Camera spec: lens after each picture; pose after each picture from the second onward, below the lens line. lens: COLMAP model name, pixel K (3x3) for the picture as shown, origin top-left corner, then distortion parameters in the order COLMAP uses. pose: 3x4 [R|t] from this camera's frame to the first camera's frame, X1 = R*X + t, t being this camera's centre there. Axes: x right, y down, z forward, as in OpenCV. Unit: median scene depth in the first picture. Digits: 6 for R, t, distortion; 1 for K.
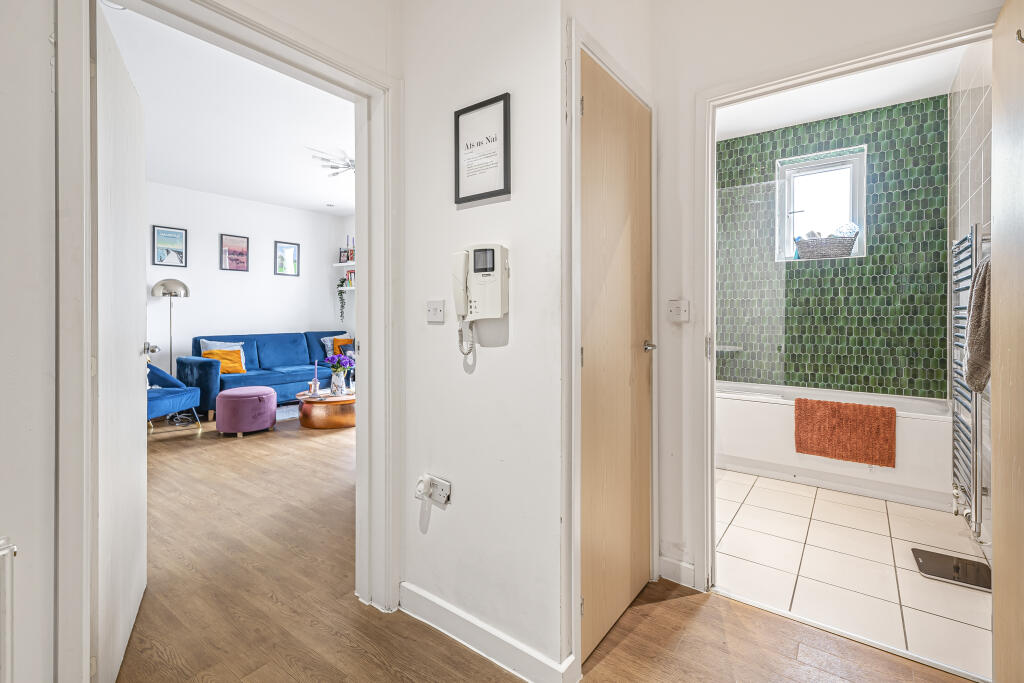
lens RADIAL K [[465.1, 0, 511.8], [0, 465.1, 314.2], [0, 0, 1]] dist [0.001195, 0.000318]
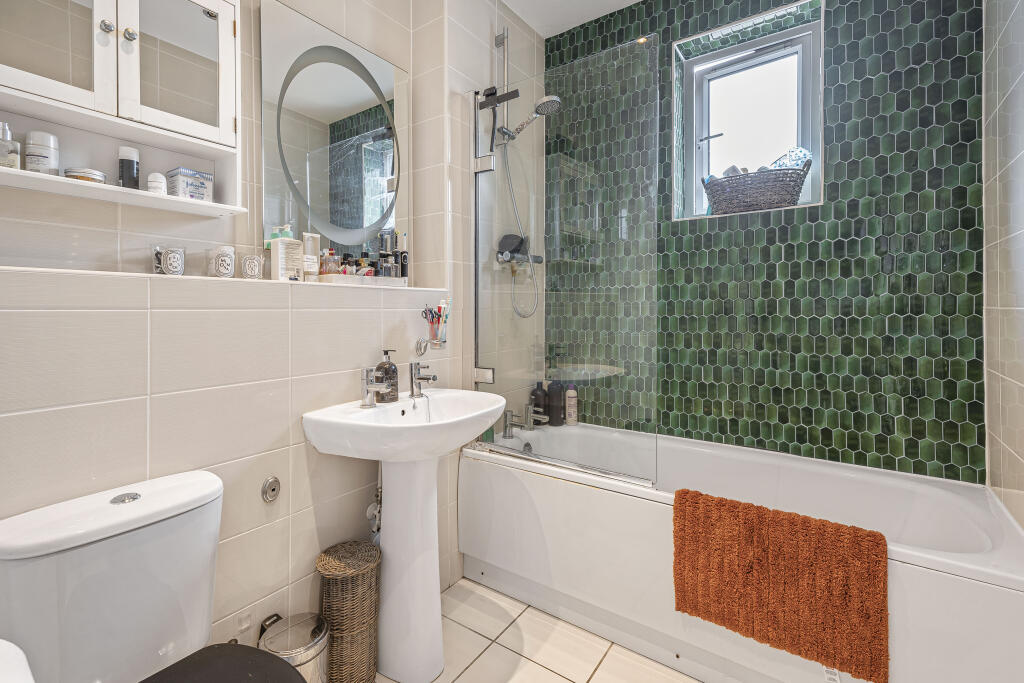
lens RADIAL K [[468.5, 0, 516.0], [0, 468.5, 307.3], [0, 0, 1]] dist [0.017625, -0.000625]
pose [[0.999093, -0.000880, 0.042581, 0.391529], [0.001372, 0.999933, -0.011520, -0.000209], [-0.042568, 0.011568, 0.999027, 0.483041]]
